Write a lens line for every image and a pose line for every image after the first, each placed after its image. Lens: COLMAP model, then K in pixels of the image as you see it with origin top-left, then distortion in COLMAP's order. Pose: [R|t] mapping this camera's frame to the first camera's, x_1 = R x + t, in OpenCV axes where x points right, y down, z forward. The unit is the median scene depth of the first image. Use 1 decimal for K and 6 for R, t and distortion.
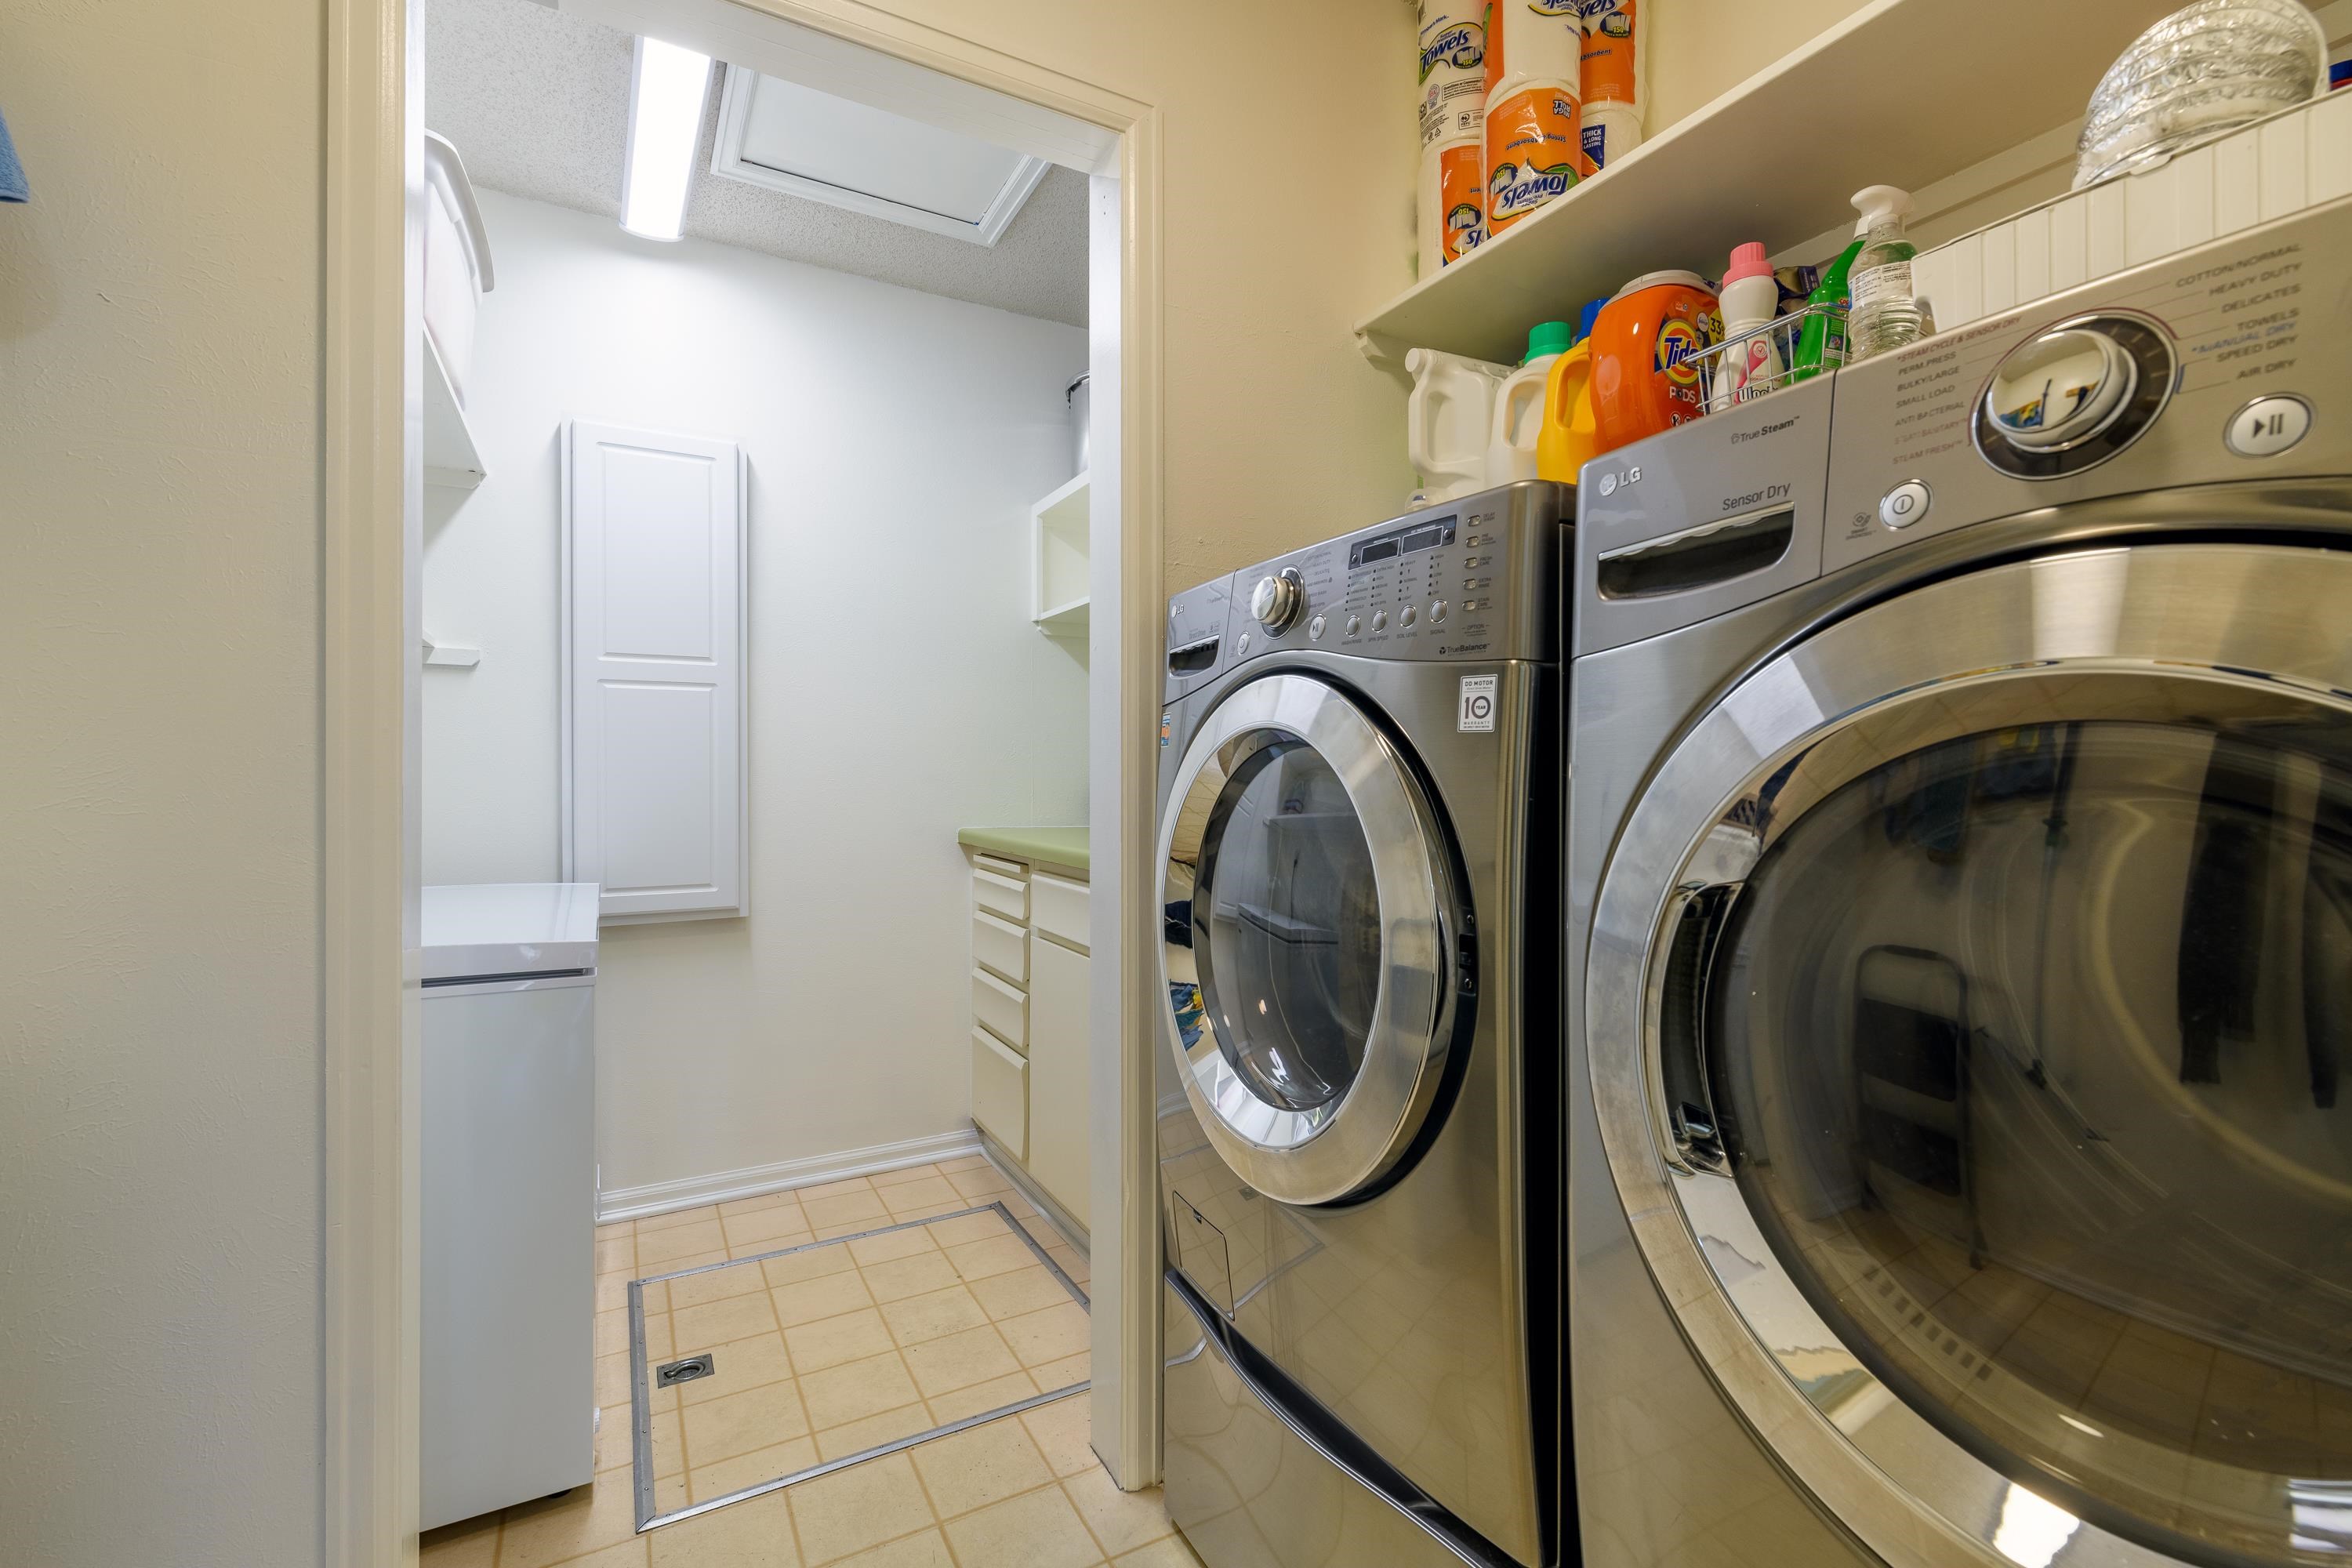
lens RADIAL K [[1025.1, 0, 1176.4], [0, 1025.1, 780.6], [0, 0, 1]] dist [0.000949, 0.000433]
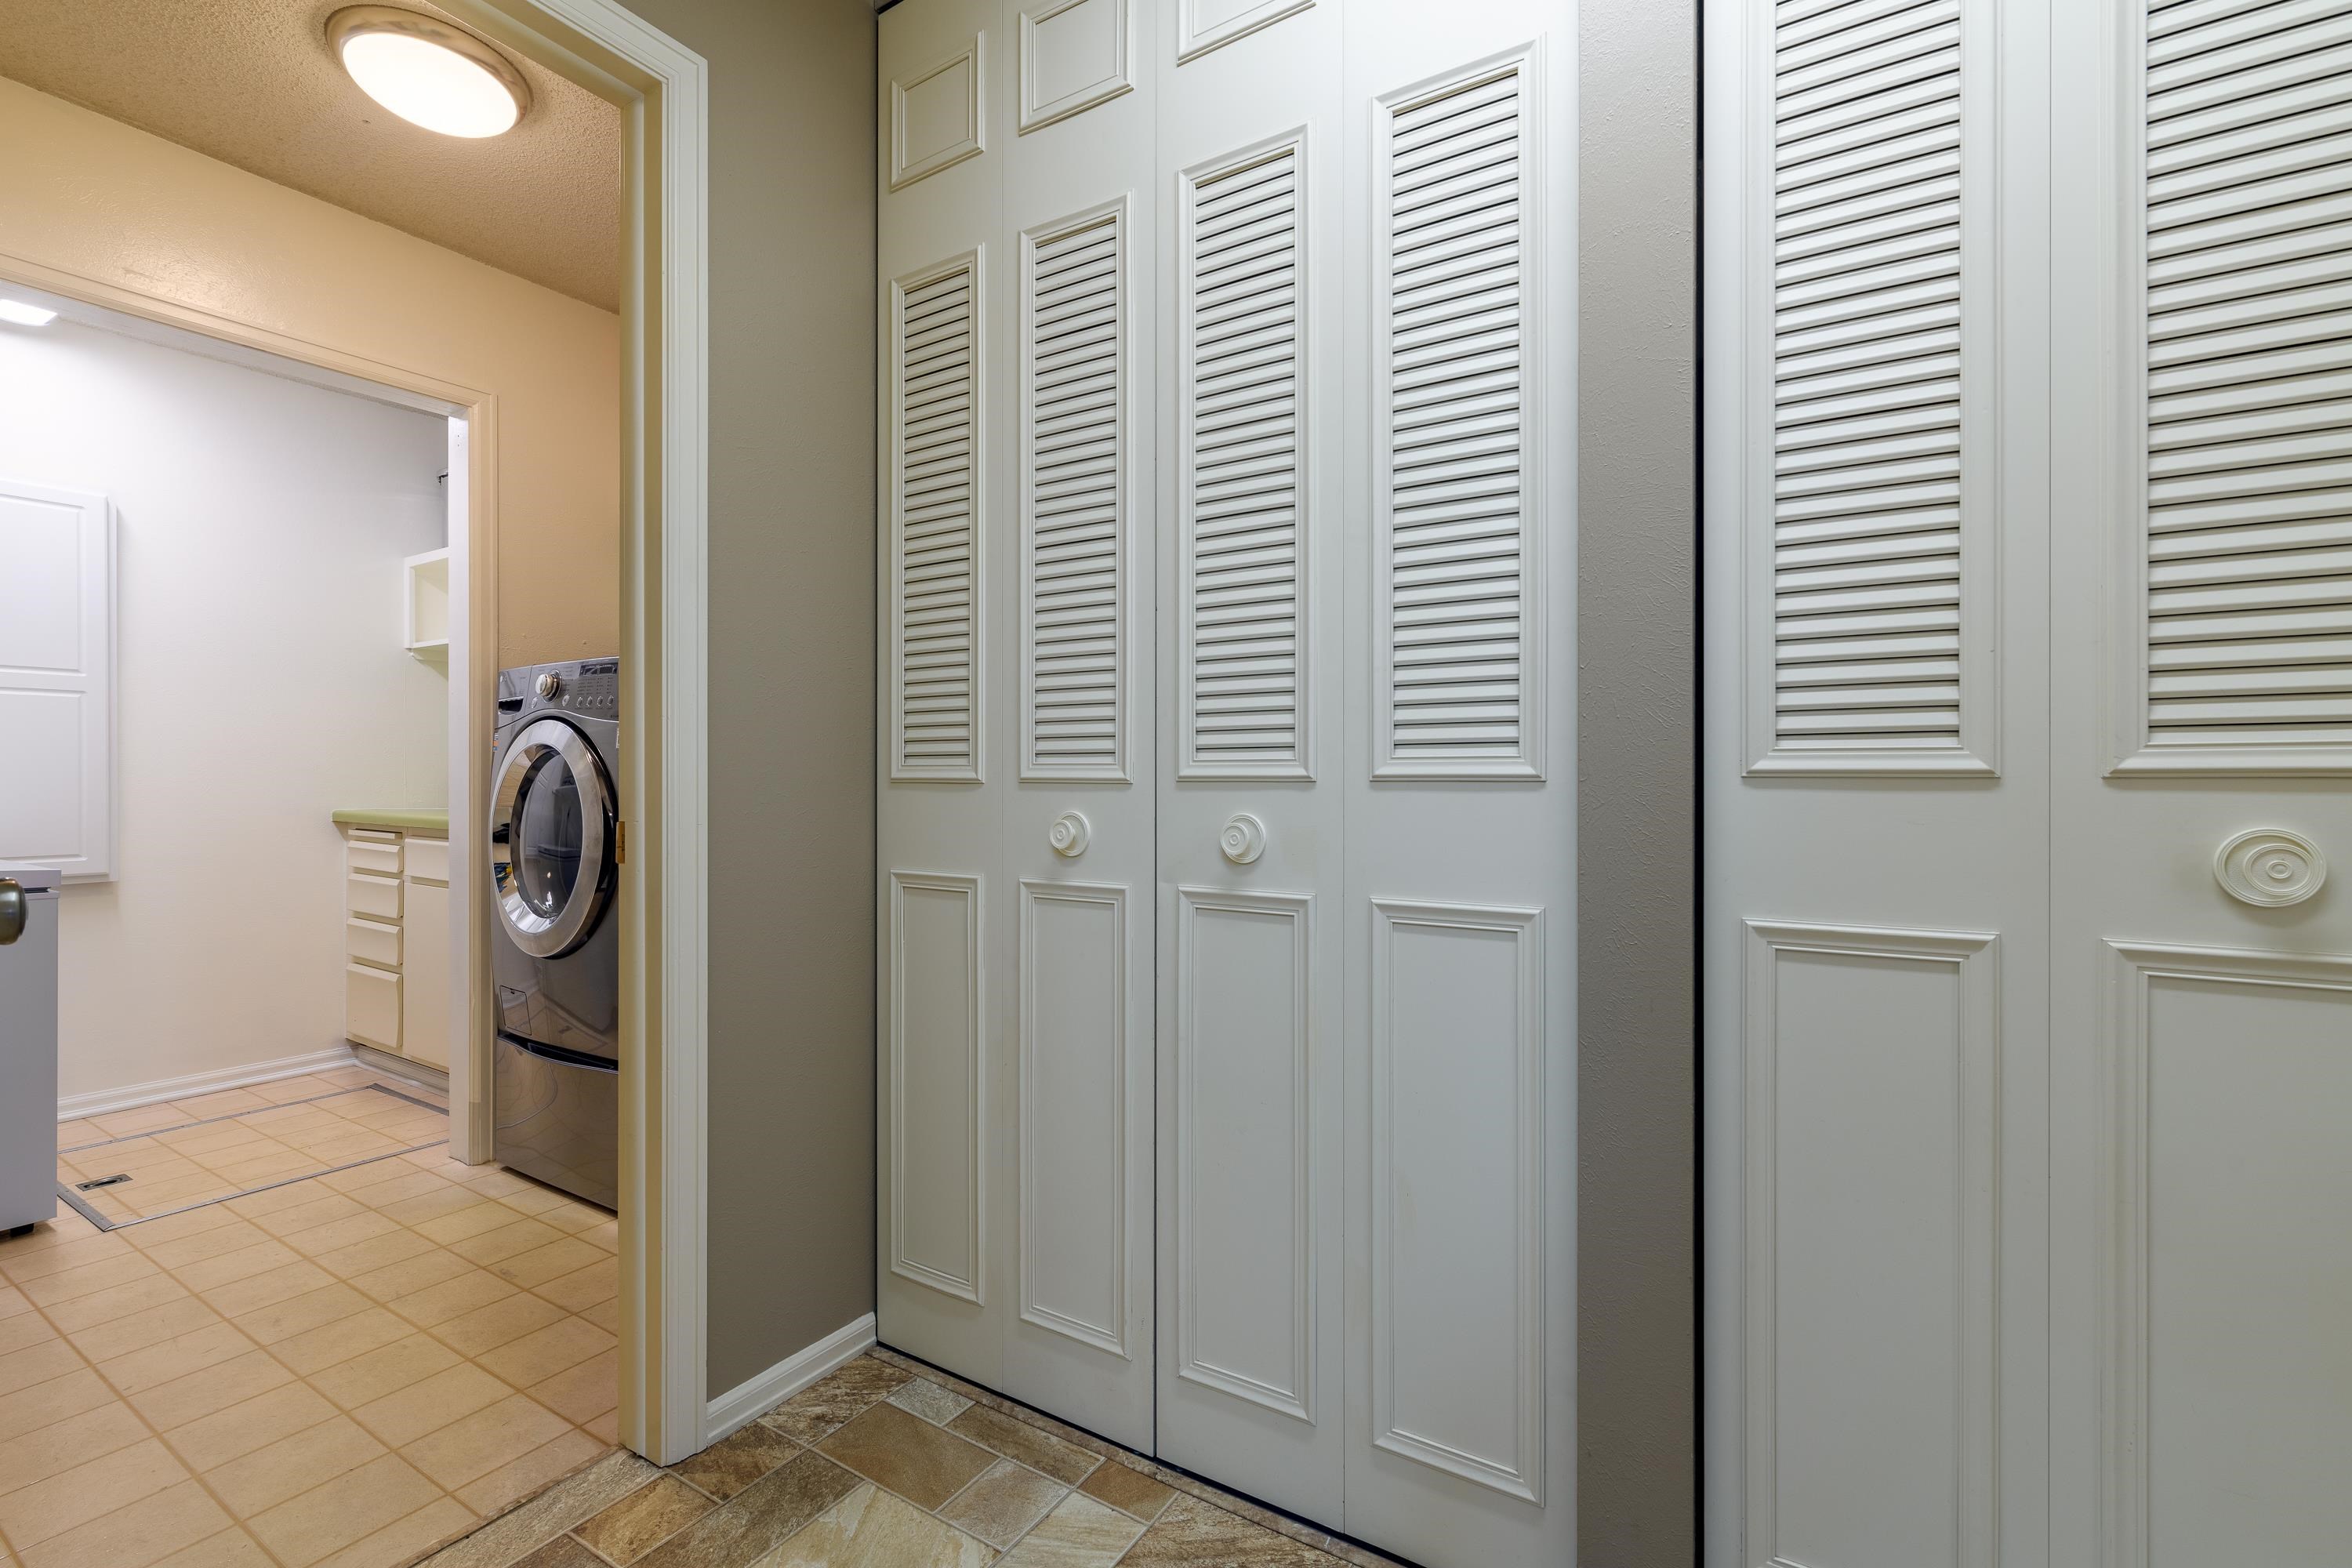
lens RADIAL K [[1025.1, 0, 1176.6], [0, 1025.1, 789.5], [0, 0, 1]] dist [0.000949, 0.000433]
pose [[0.872414, 0.000240, 0.488767, 0.114792], [-0.001616, 0.999996, 0.002393, 0.022986], [-0.488764, -0.002878, 0.872411, -0.907032]]
